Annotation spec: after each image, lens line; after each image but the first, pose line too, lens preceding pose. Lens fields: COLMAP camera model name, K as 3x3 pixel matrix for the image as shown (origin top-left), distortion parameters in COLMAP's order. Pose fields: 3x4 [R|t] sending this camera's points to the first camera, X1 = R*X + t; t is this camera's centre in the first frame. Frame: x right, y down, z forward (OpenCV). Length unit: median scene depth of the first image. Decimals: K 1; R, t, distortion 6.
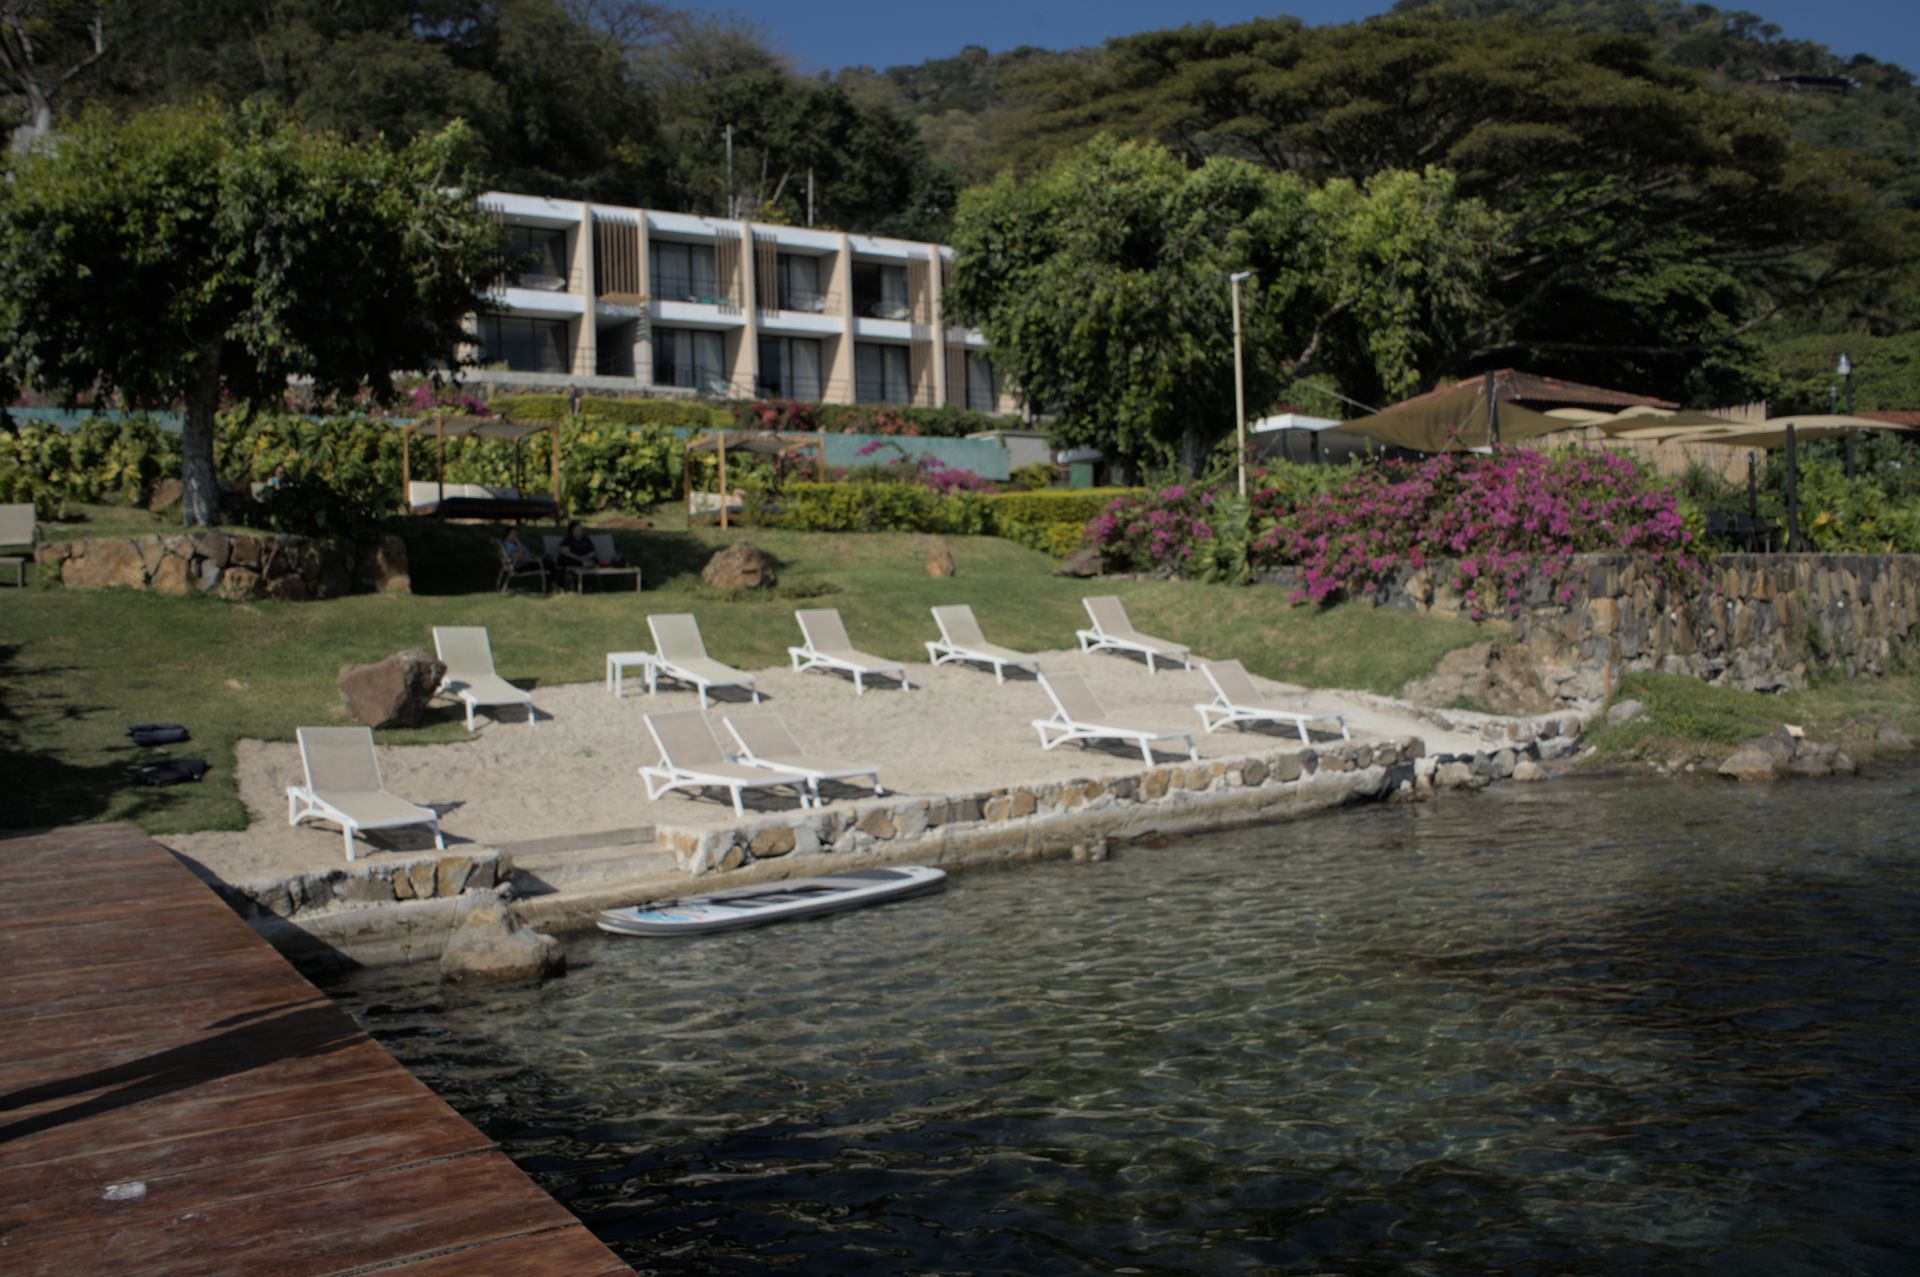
lens RADIAL K [[1593.5, 0, 959.2], [0, 1593.5, 652.5], [0, 0, 1]] dist [-0.106062, 0.051167]
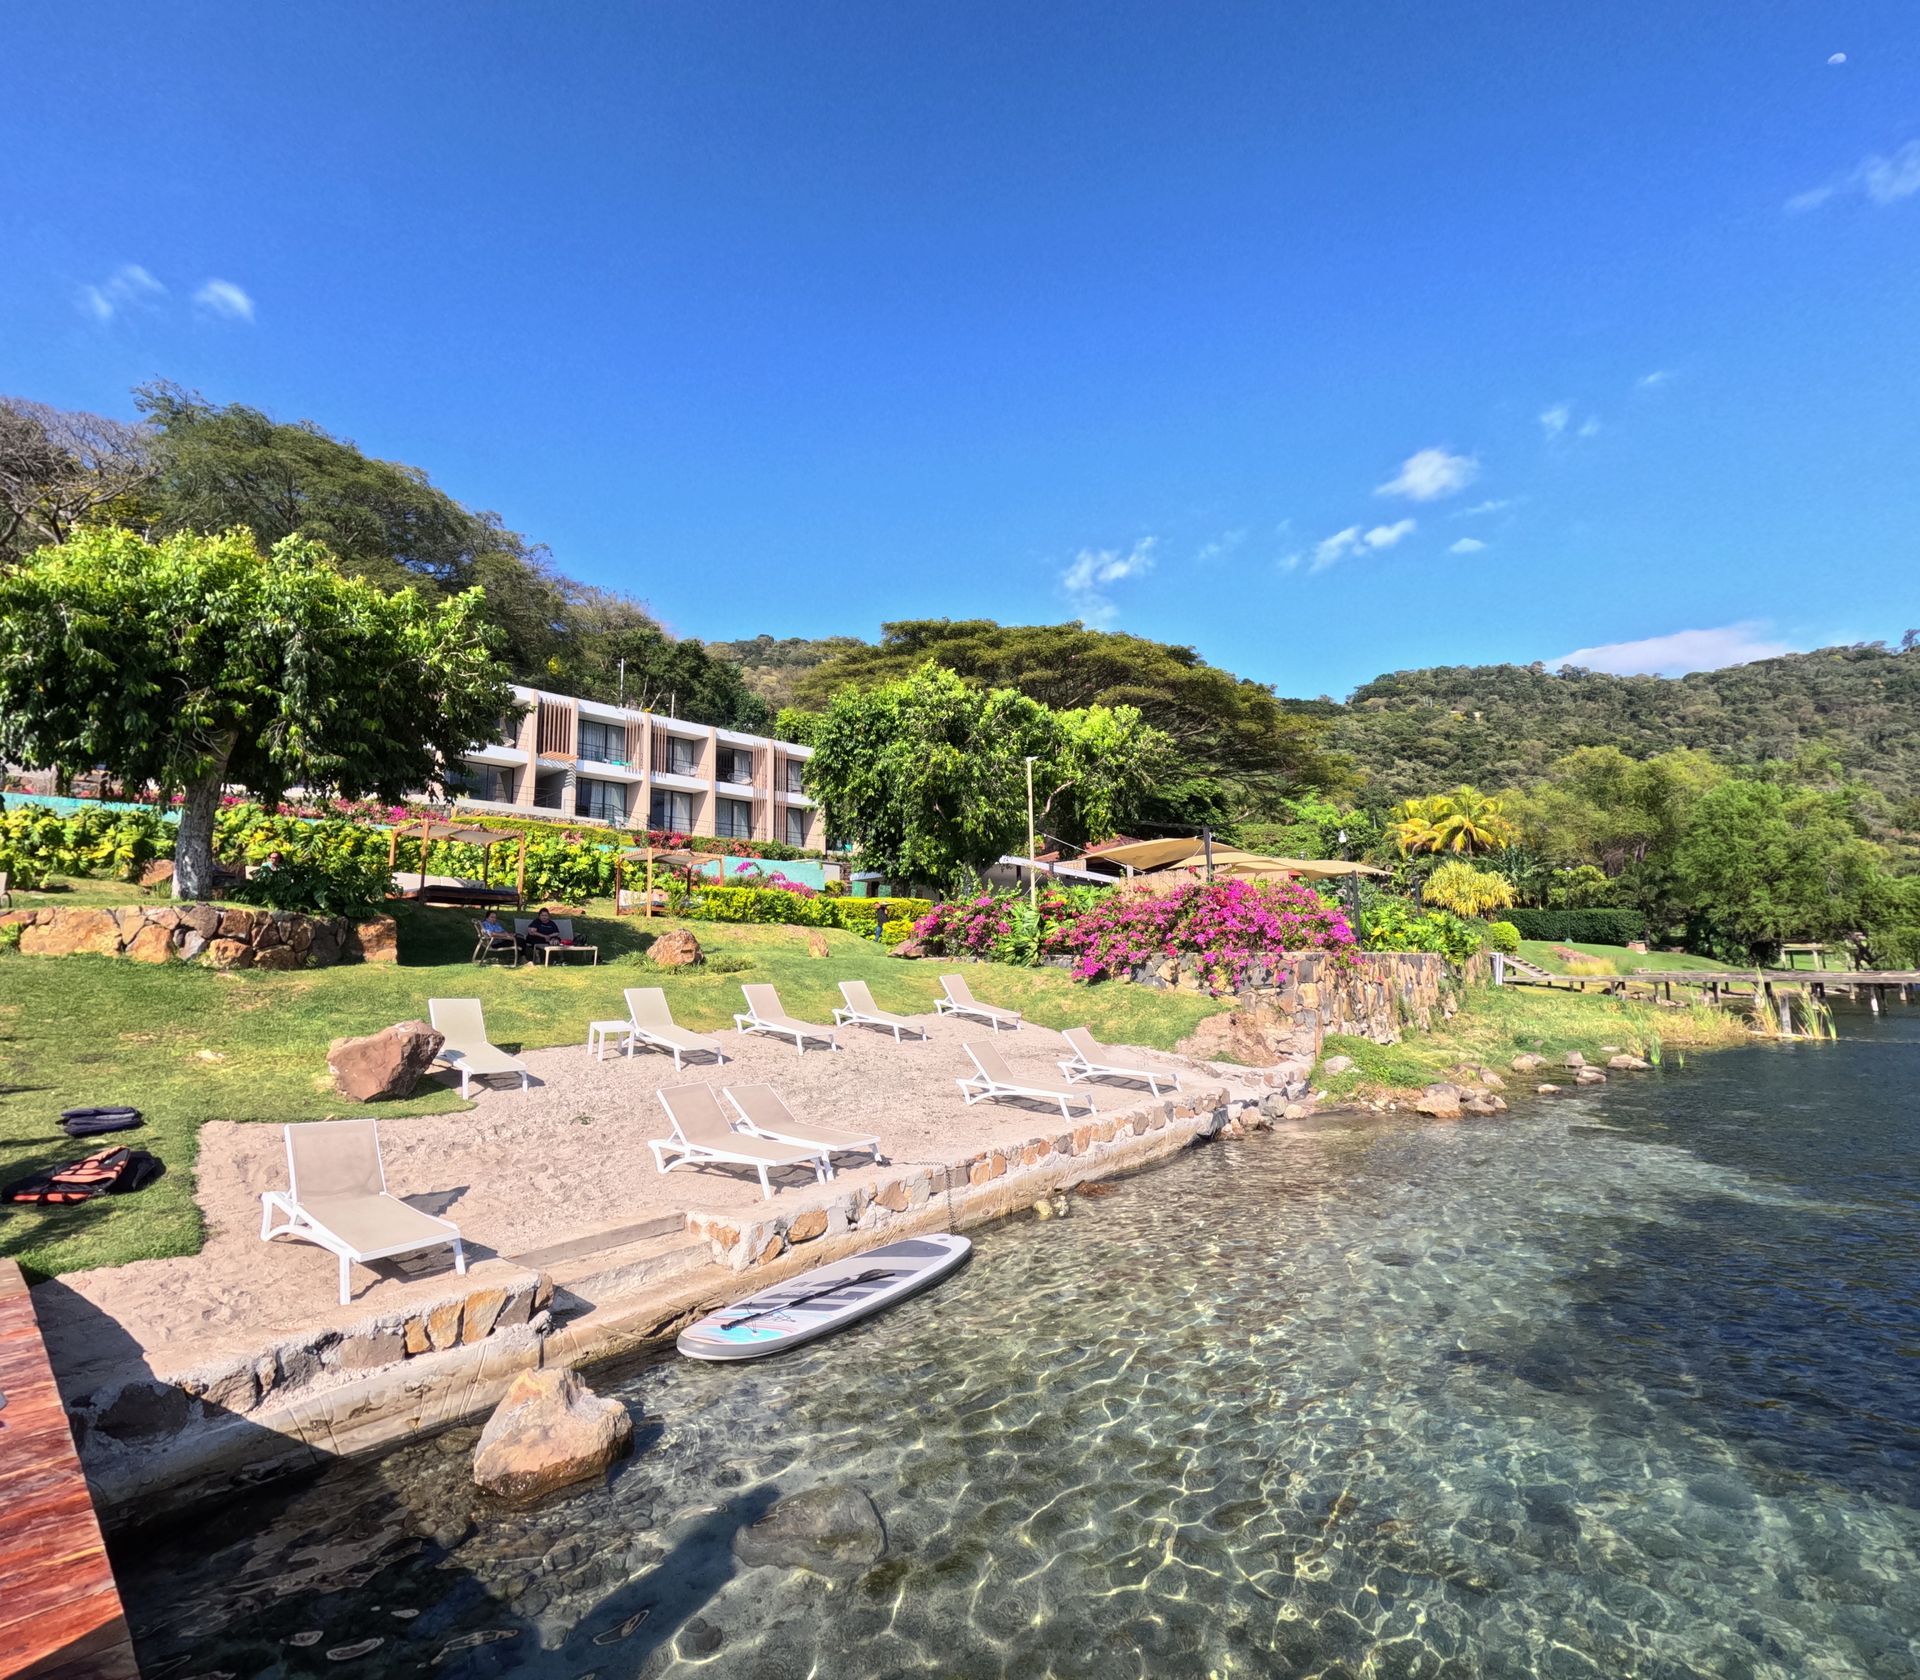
lens RADIAL K [[937.3, 0, 960.9], [0, 937.3, 840.6], [0, 0, 1]] dist [0.003714, 0.000470]
pose [[0.972187, 0.048722, 0.229080, -0.093918], [-0.010220, 0.986015, -0.166340, -0.014644], [-0.233981, 0.159373, 0.959090, 0.192923]]
